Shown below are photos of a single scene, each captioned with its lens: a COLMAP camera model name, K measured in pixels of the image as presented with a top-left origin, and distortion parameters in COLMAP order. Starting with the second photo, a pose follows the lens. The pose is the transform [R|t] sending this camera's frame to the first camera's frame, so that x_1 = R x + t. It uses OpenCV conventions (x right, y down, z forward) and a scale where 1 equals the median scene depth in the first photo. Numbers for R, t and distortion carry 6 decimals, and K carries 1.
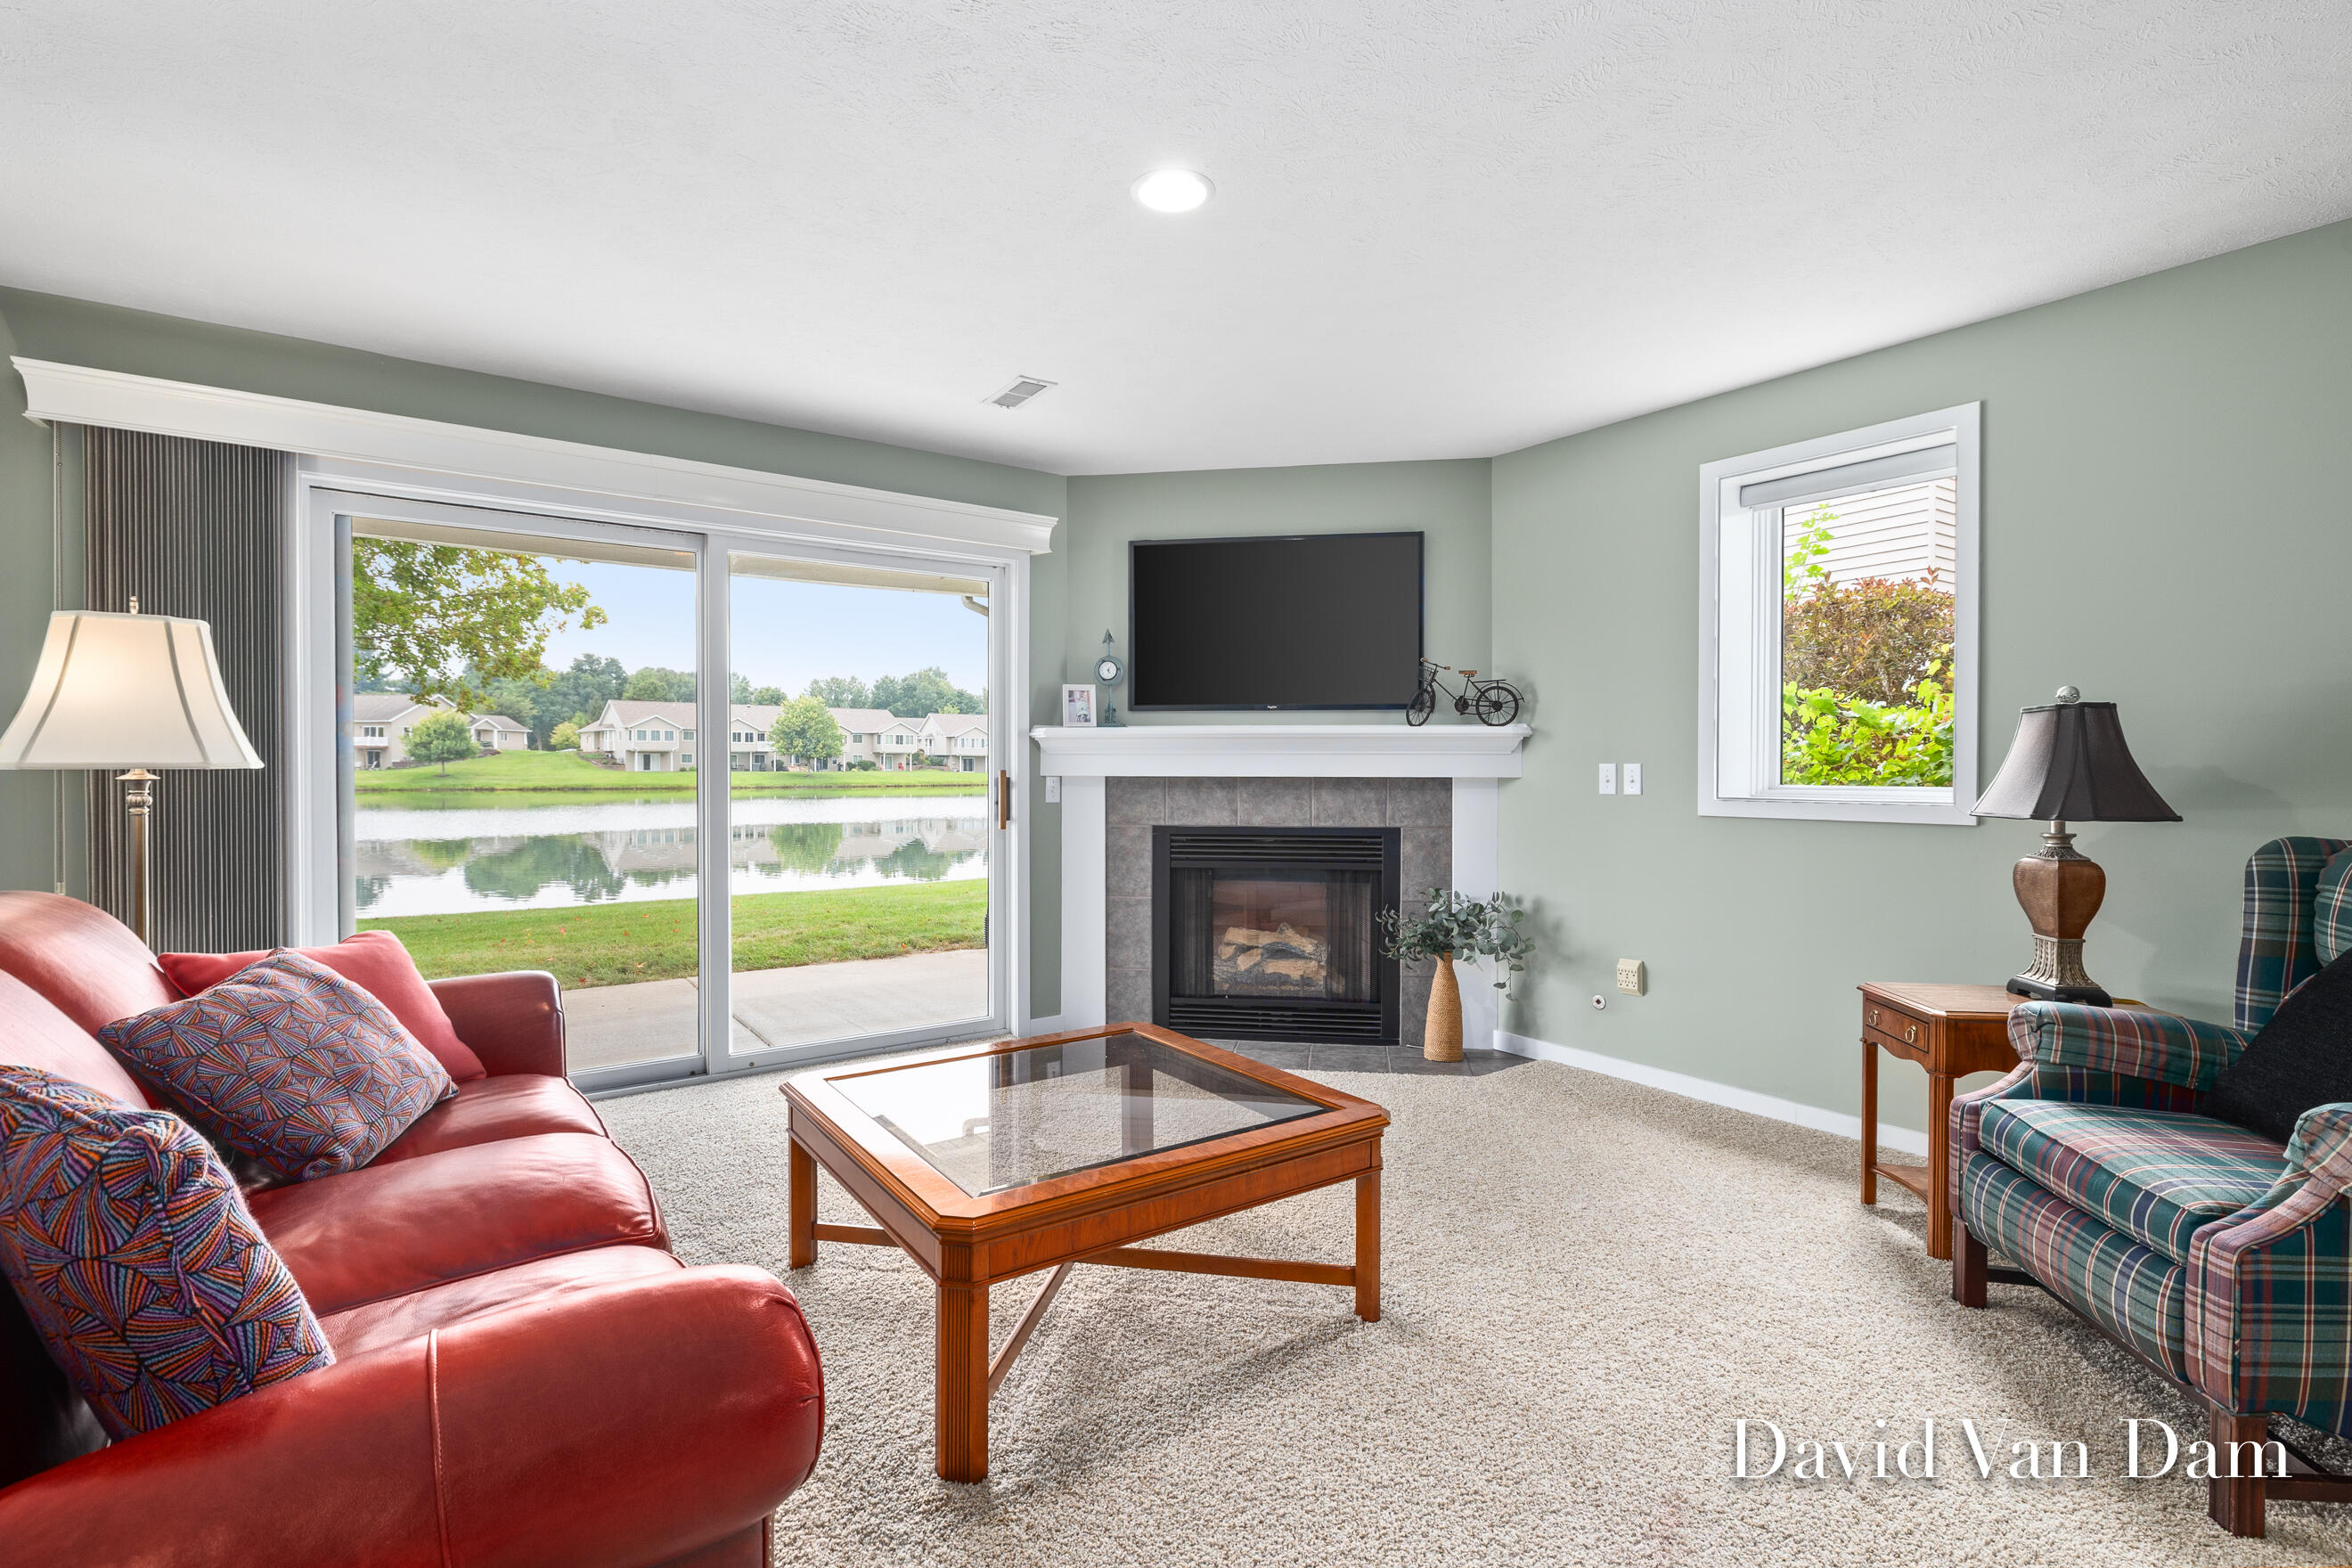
lens RADIAL K [[1080.5, 0, 1198.7], [0, 1080.5, 779.5], [0, 0, 1]] dist [-0.004290, 0.000090]
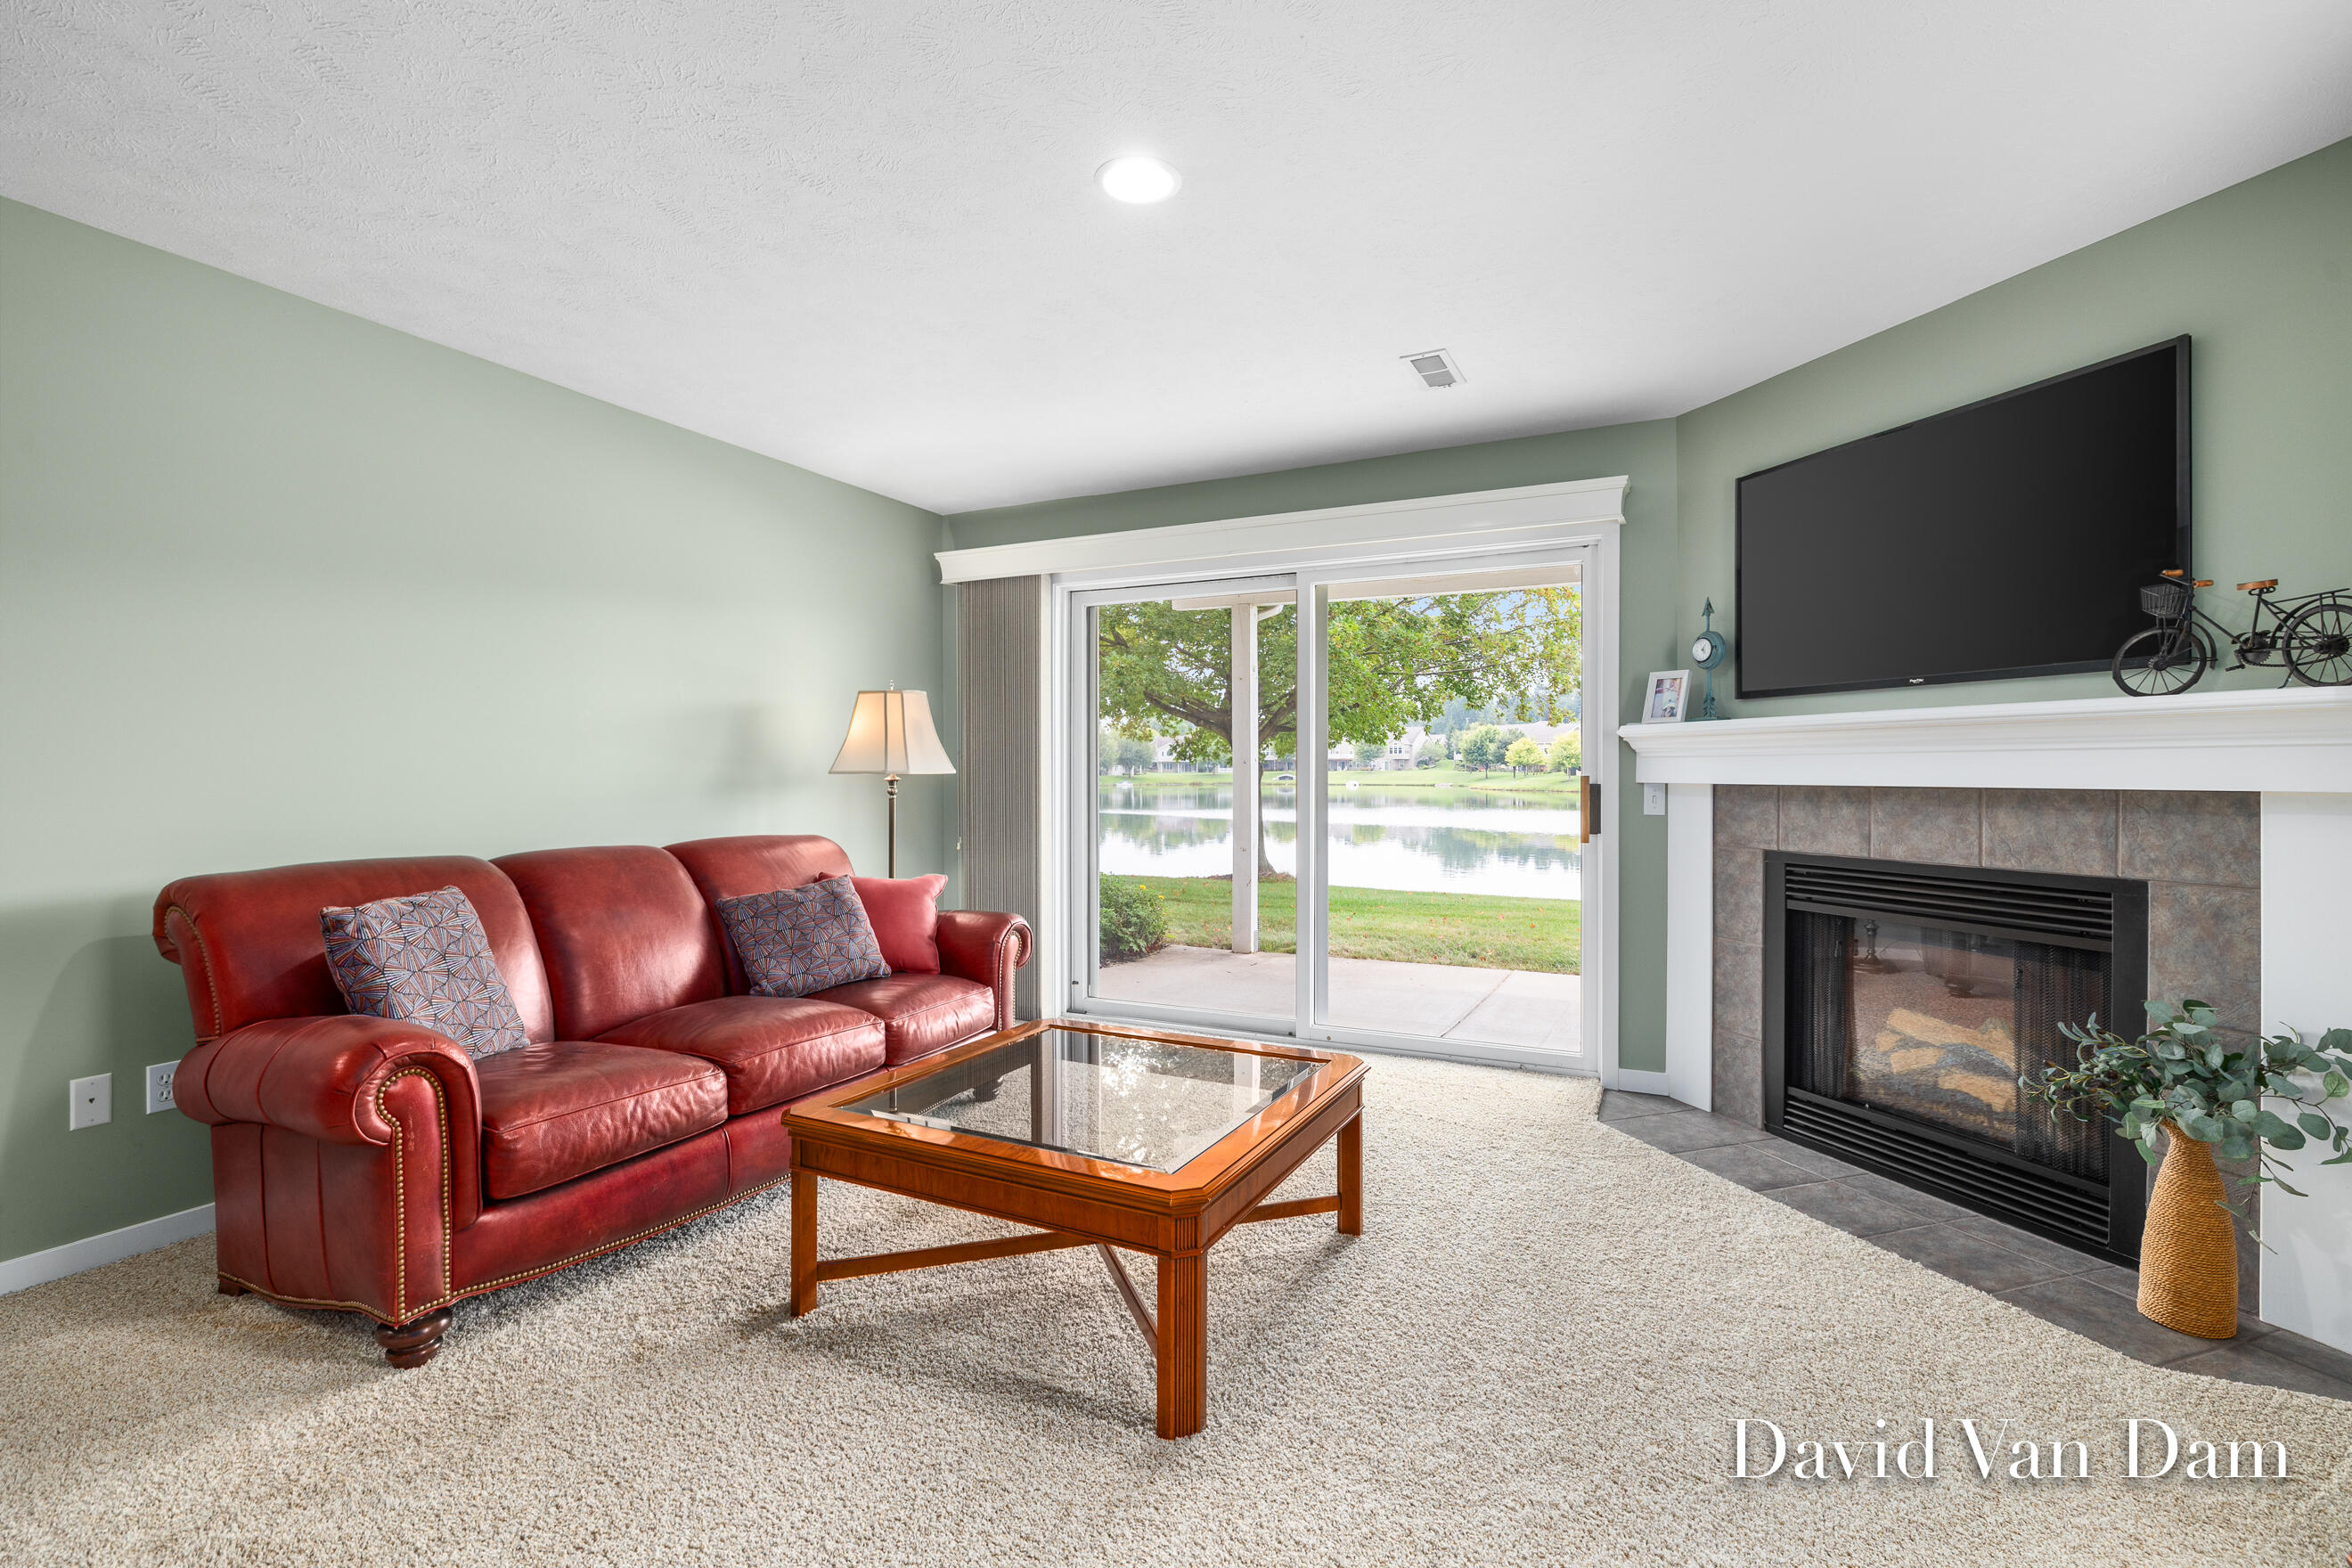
lens RADIAL K [[1080.5, 0, 1196.8], [0, 1080.5, 774.7], [0, 0, 1]] dist [-0.004290, 0.000090]
pose [[0.464064, 0.000739, -0.885801, 0.445758], [-0.009980, 0.999941, -0.004395, -0.002519], [0.885745, 0.010879, 0.464044, 0.308044]]
